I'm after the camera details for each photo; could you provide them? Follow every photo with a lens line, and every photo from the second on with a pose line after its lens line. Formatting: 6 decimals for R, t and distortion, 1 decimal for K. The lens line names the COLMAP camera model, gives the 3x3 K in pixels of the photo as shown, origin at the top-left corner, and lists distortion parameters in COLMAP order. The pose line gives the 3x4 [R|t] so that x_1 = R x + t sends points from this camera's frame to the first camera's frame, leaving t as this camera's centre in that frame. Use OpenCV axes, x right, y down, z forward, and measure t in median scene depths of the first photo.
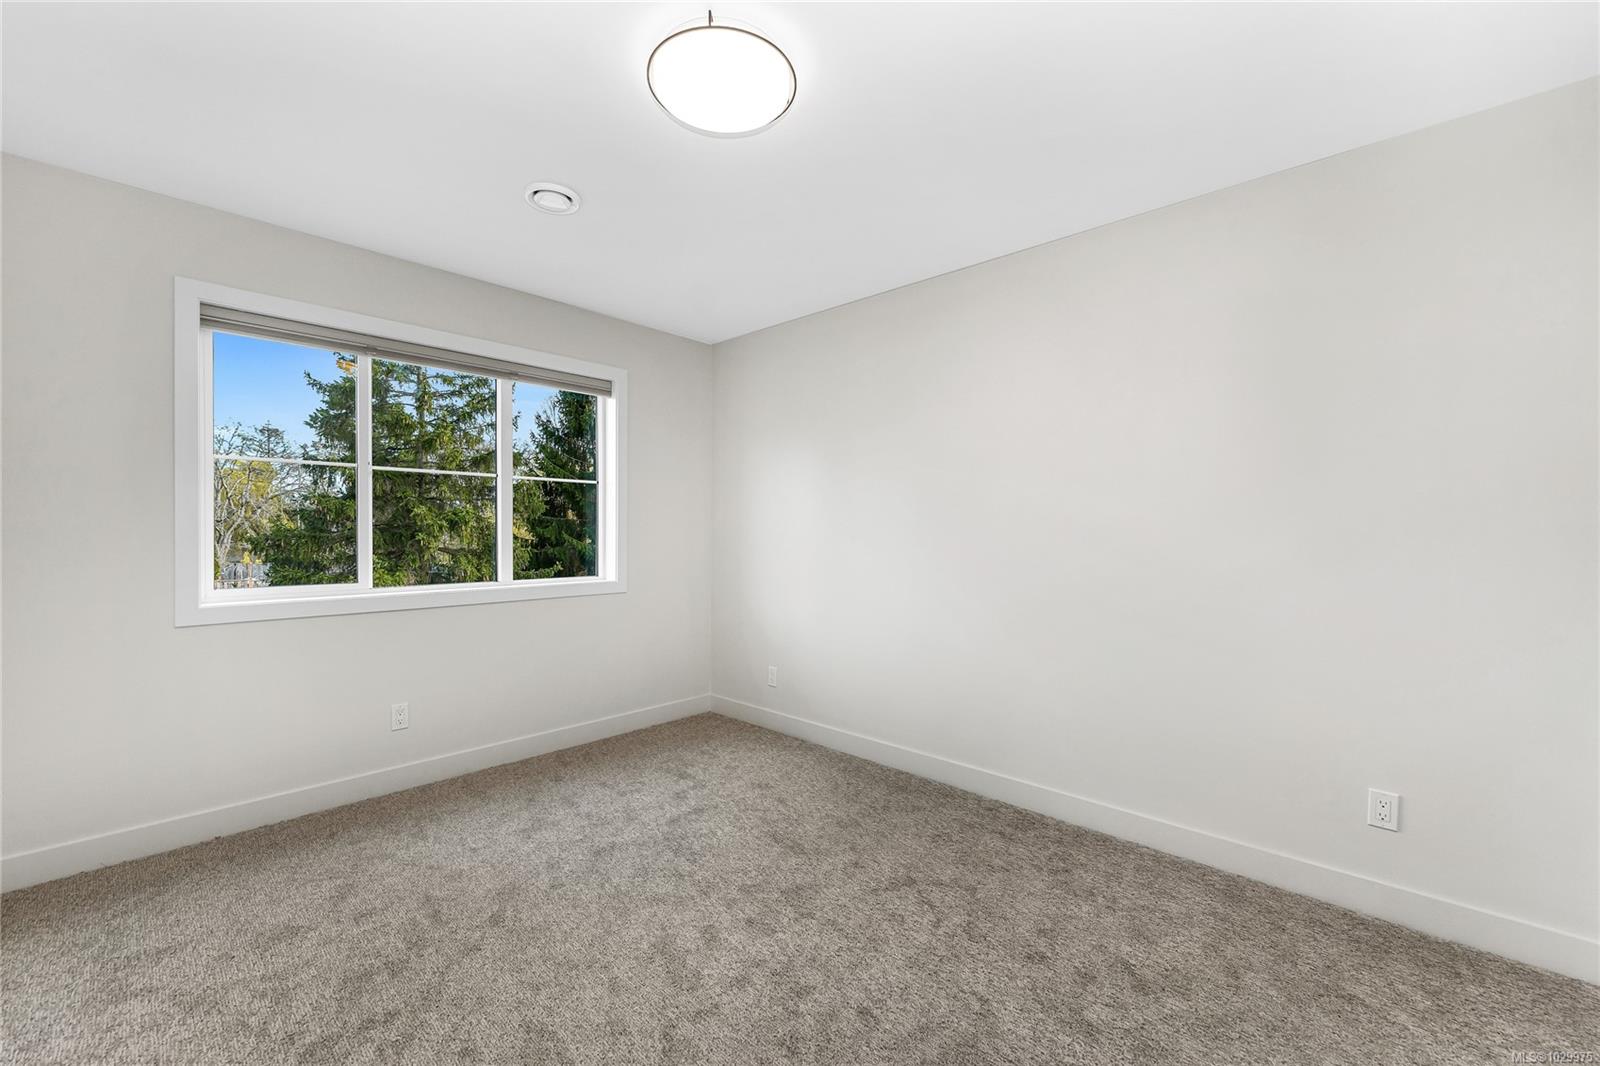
lens RADIAL K [[622.2, 0, 796.8], [0, 622.2, 524.3], [0, 0, 1]] dist [0.000414, -0.000038]
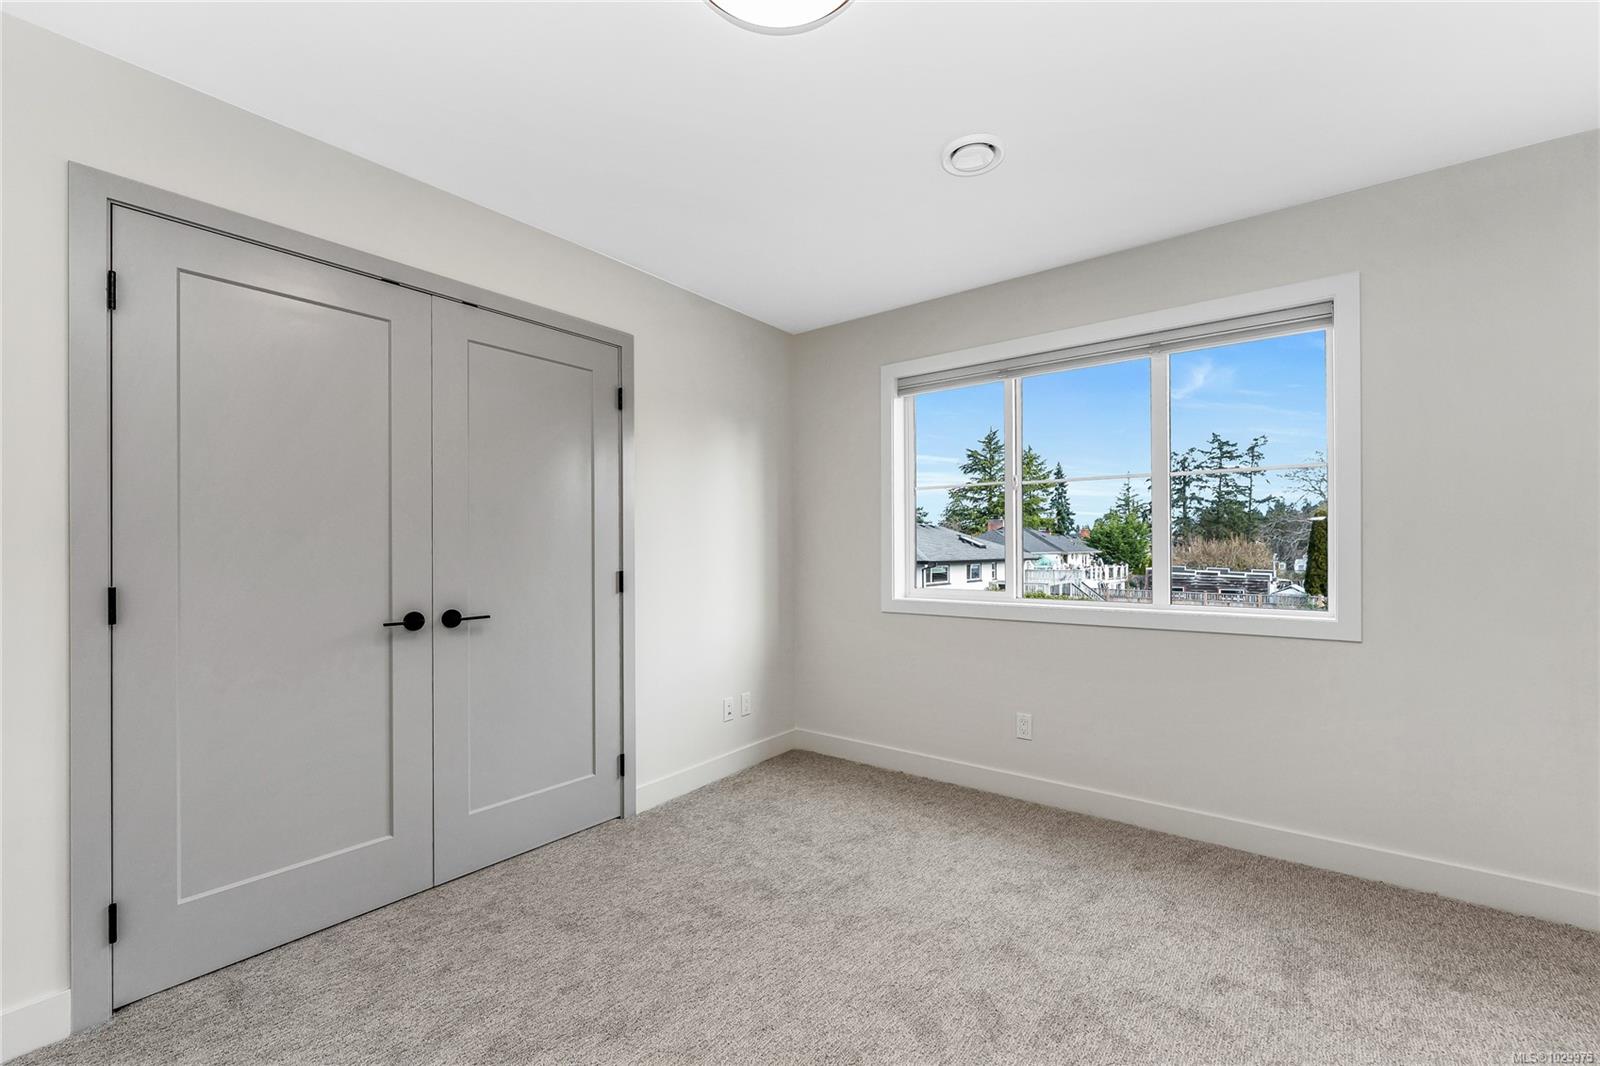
lens RADIAL K [[650.6, 0, 808.5], [0, 650.6, 542.0], [0, 0, 1]] dist [0.000585, -0.000122]
pose [[0.119861, -0.016434, -0.992655, 0.415897], [0.017744, 0.999739, -0.014408, 0.021658], [0.992632, -0.015887, 0.120122, 0.592950]]
